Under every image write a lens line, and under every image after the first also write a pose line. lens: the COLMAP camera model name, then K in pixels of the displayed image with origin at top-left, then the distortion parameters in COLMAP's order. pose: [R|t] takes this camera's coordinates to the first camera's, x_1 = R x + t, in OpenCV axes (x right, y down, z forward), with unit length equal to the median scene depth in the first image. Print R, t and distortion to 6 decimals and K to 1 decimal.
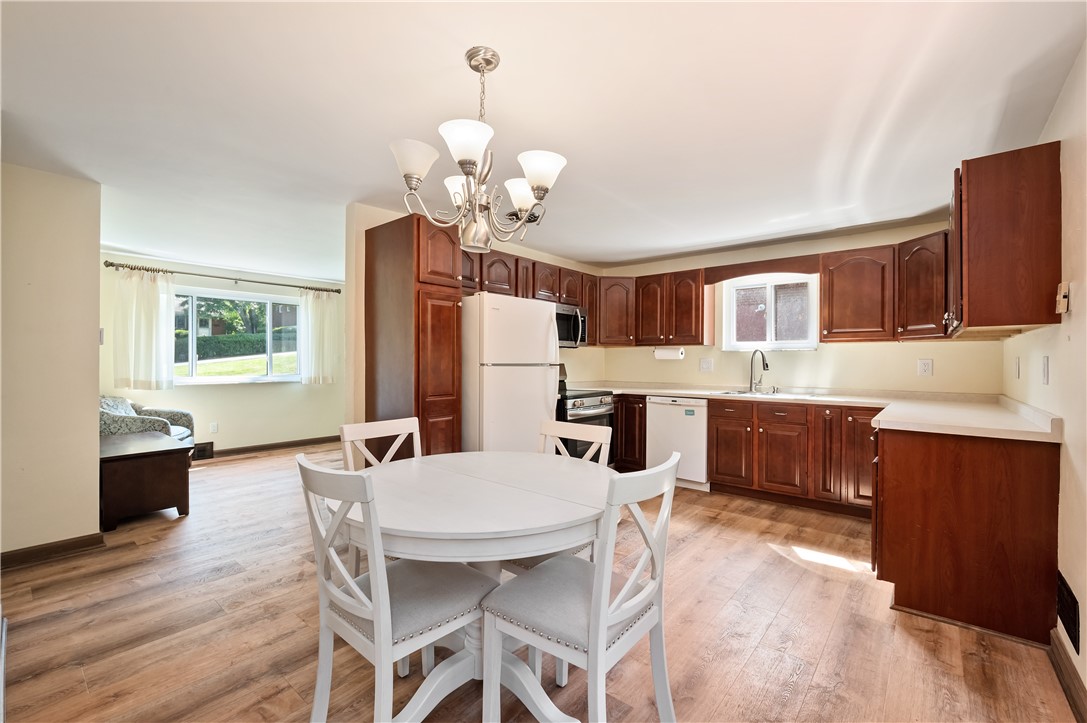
lens RADIAL K [[459.2, 0, 543.1], [0, 459.2, 362.3], [0, 0, 1]] dist [-0.000692, 0.000852]
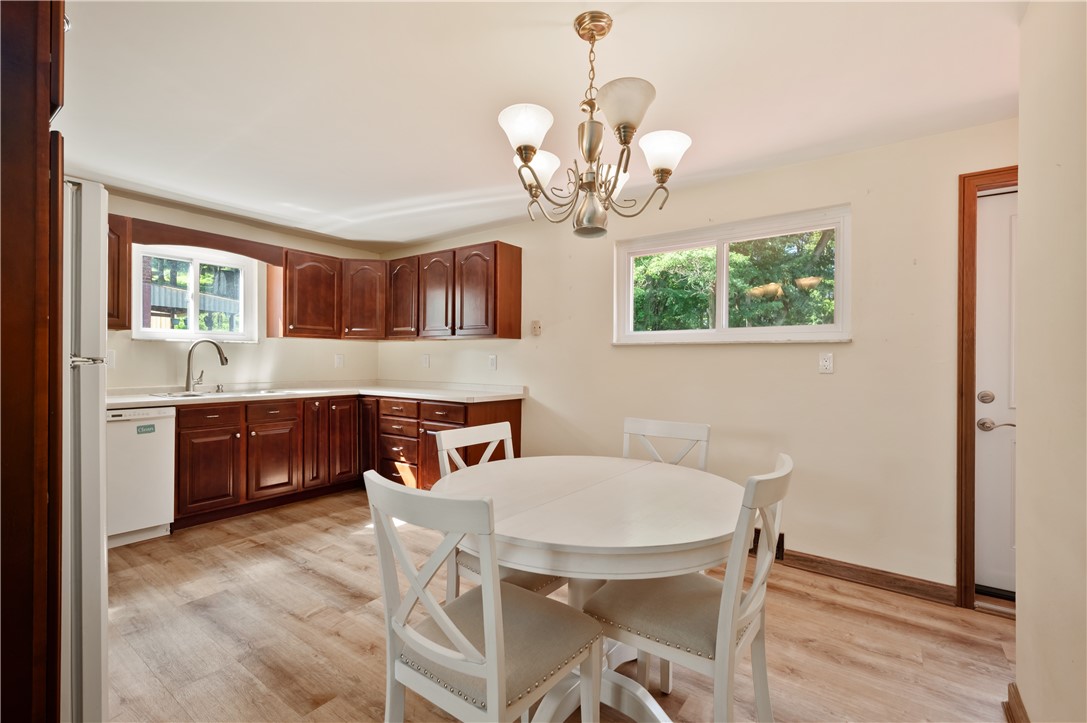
lens RADIAL K [[487.4, 0, 548.6], [0, 487.4, 360.4], [0, 0, 1]] dist [-0.001007, 0.002631]
pose [[-0.074910, -0.005960, 0.997172, -0.485077], [-0.007948, 0.999954, 0.005379, -0.001822], [-0.997159, -0.007523, -0.074954, 0.496434]]
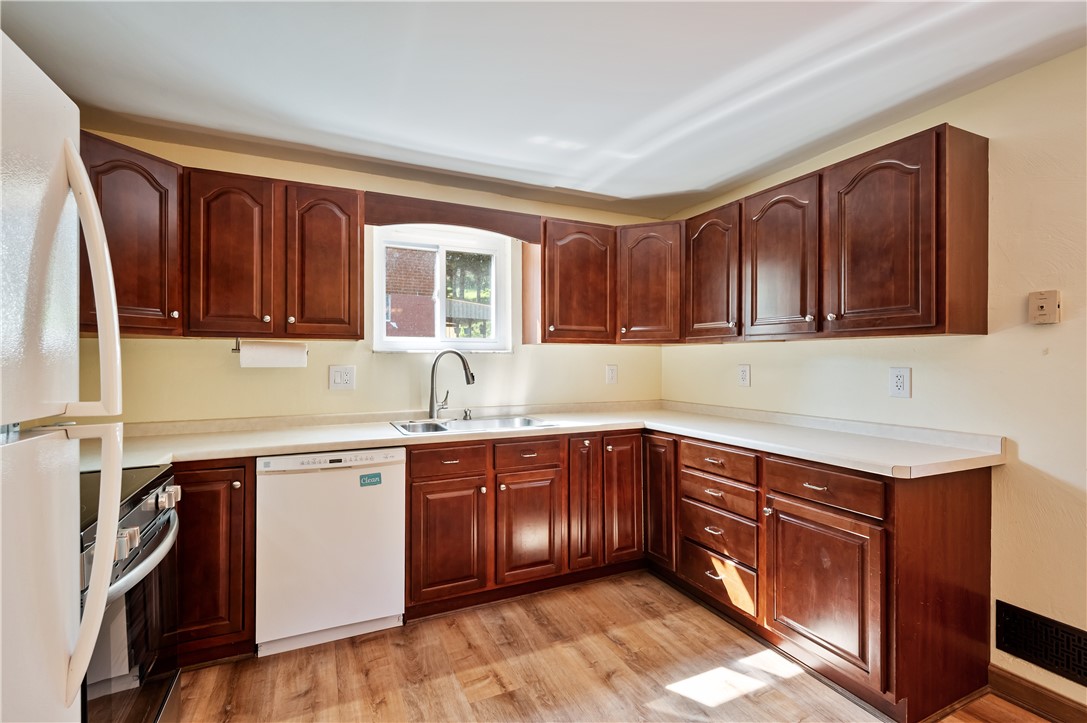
lens RADIAL K [[487.4, 0, 543.1], [0, 487.4, 361.9], [0, 0, 1]] dist [-0.001007, 0.002631]
pose [[0.417110, -0.006799, 0.908830, -0.073718], [0.002474, 0.999977, 0.006346, -0.018189], [-0.908852, -0.000398, 0.417118, 0.674676]]
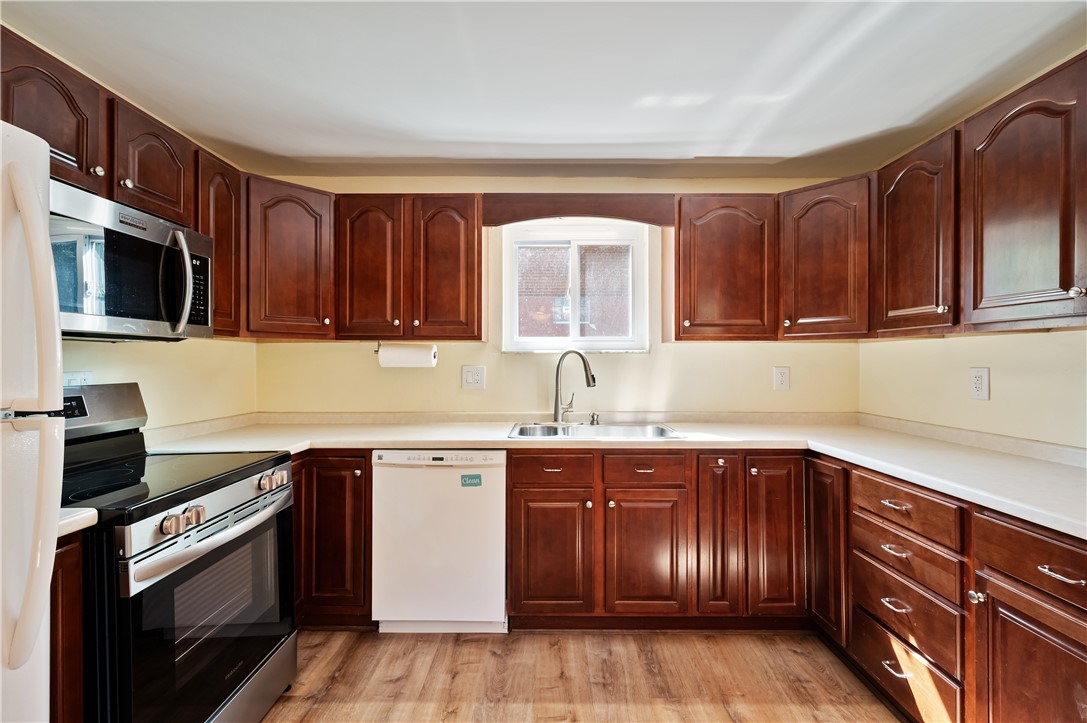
lens RADIAL K [[487.4, 0, 544.2], [0, 487.4, 360.5], [0, 0, 1]] dist [-0.001007, 0.002631]
pose [[0.766468, -0.004273, 0.642268, 0.055857], [0.003158, 0.999991, 0.002885, -0.018580], [-0.642274, -0.000183, 0.766475, 0.607879]]
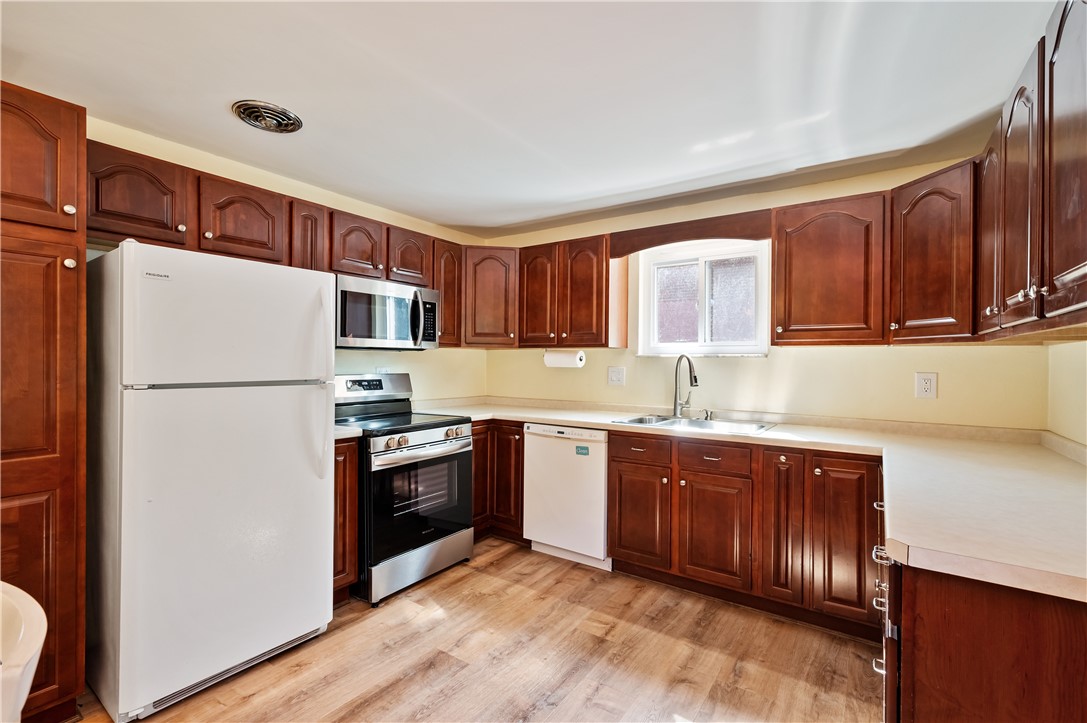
lens RADIAL K [[487.4, 0, 540.8], [0, 487.4, 361.1], [0, 0, 1]] dist [-0.001007, 0.002631]
pose [[0.995442, 0.003928, 0.095293, 0.210033], [-0.003962, 0.999992, 0.000163, -0.019574], [-0.095292, -0.000539, 0.995449, 0.341581]]
